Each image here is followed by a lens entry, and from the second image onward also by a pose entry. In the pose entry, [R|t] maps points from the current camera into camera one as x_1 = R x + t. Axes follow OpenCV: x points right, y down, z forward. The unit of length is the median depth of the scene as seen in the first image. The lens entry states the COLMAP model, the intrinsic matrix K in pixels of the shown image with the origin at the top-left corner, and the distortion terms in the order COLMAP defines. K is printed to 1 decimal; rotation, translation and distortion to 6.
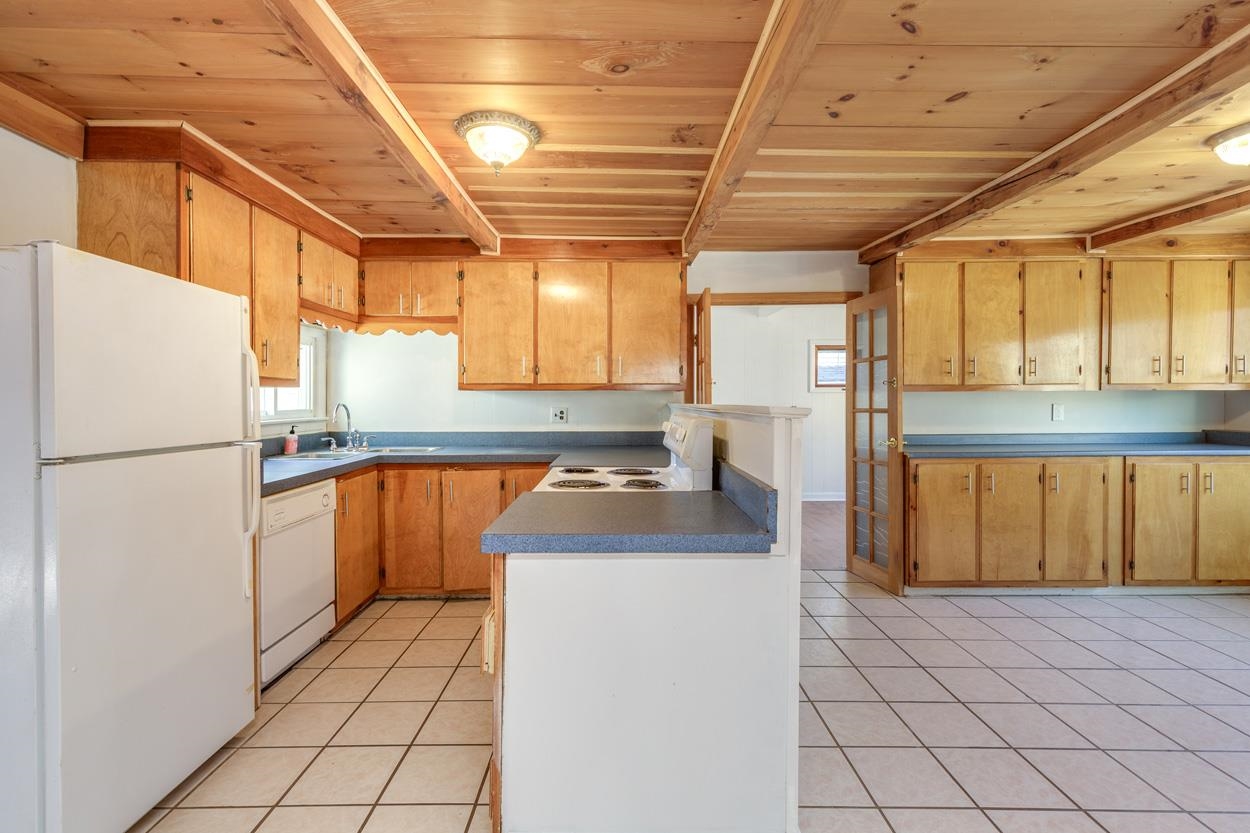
lens RADIAL K [[566.0, 0, 623.7], [0, 566.0, 409.7], [0, 0, 1]] dist [0.008797, -0.002388]
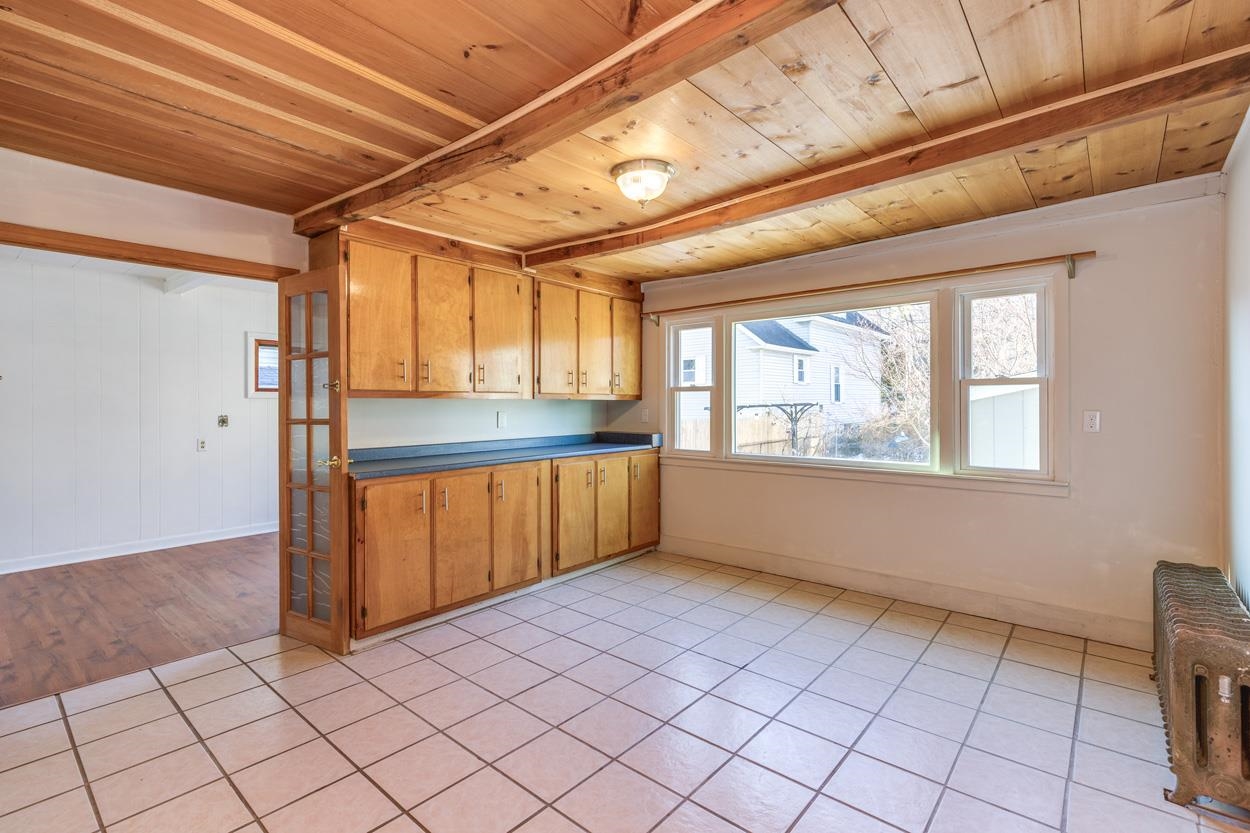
lens RADIAL K [[566.0, 0, 617.0], [0, 566.0, 404.5], [0, 0, 1]] dist [0.008797, -0.002388]
pose [[0.653409, 0.003301, 0.756998, 0.128353], [0.013333, 0.999785, -0.015868, -0.004212], [-0.756888, 0.020462, 0.653224, 0.179124]]
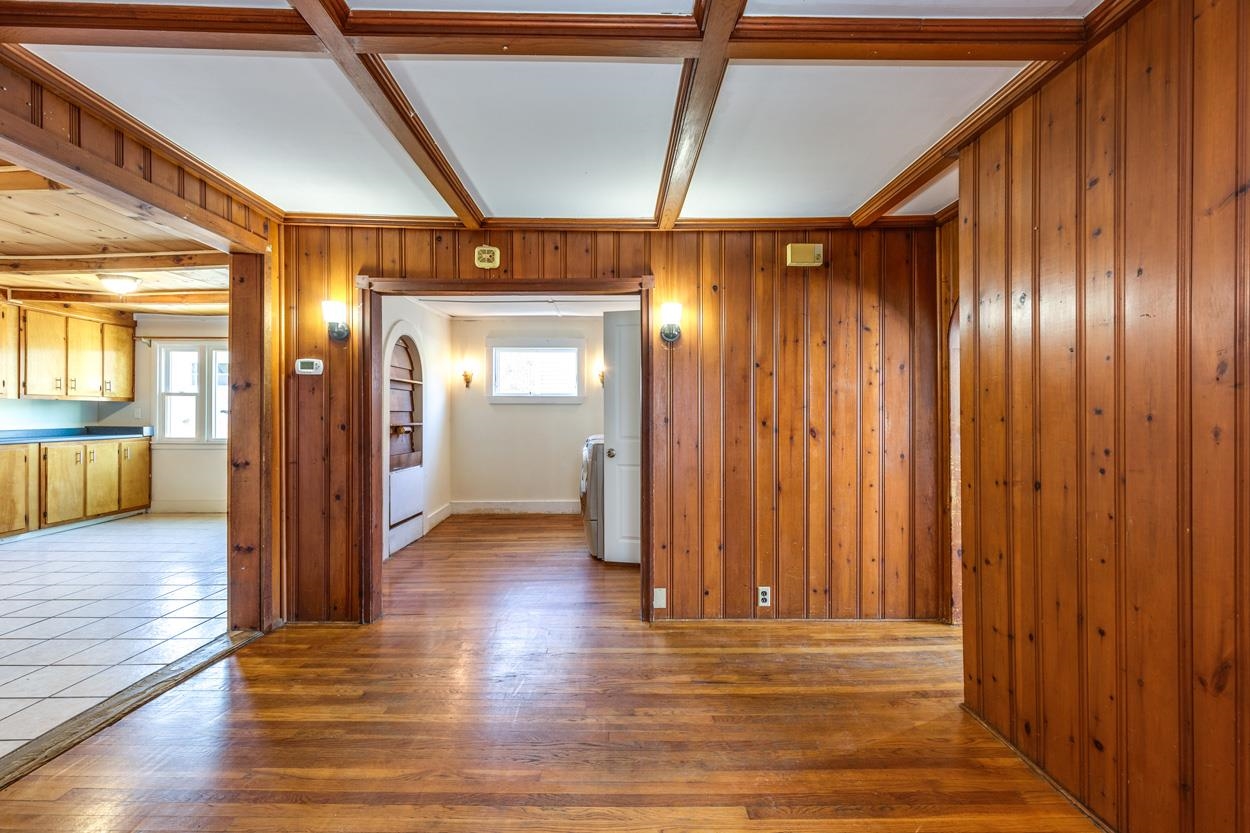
lens RADIAL K [[566.0, 0, 631.6], [0, 566.0, 414.6], [0, 0, 1]] dist [0.008797, -0.002388]
pose [[-0.012073, 0.001470, 0.999926, -0.613596], [0.015193, 0.999884, -0.001287, 0.031149], [-0.999812, 0.015176, -0.012093, -0.520419]]
